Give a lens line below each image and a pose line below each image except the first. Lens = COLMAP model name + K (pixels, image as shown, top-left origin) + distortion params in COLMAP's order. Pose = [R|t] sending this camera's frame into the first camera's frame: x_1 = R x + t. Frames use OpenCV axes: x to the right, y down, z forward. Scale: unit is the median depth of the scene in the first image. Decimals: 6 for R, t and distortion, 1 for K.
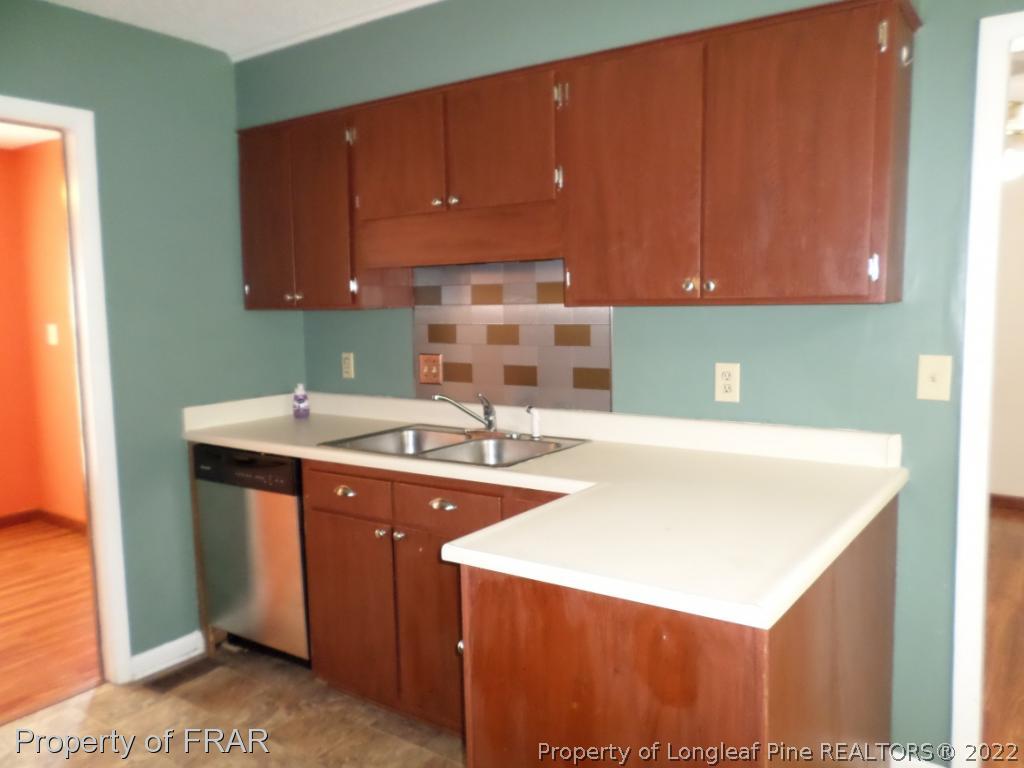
lens RADIAL K [[785.6, 0, 515.2], [0, 785.6, 378.5], [0, 0, 1]] dist [0.005242, -0.015773]
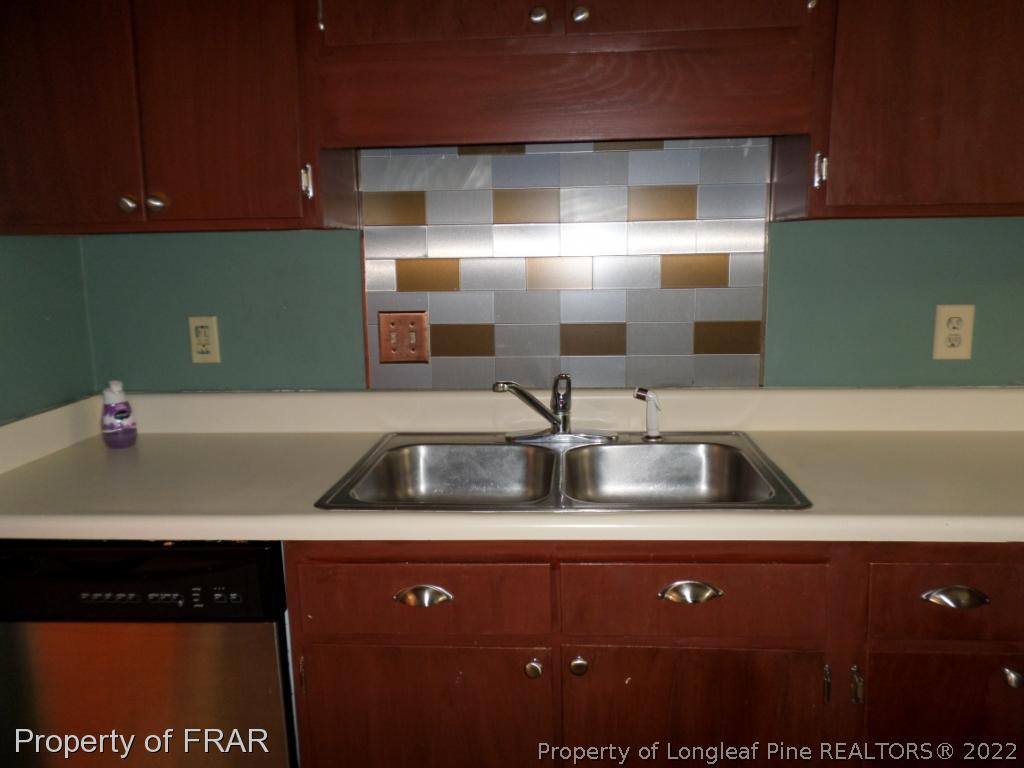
lens RADIAL K [[785.6, 0, 513.0], [0, 785.6, 394.4], [0, 0, 1]] dist [0.005242, -0.015773]
pose [[0.855099, -0.093234, 0.510013, -0.373384], [0.052396, 0.994202, 0.093898, -0.022775], [-0.515810, -0.053570, 0.855026, 0.508997]]
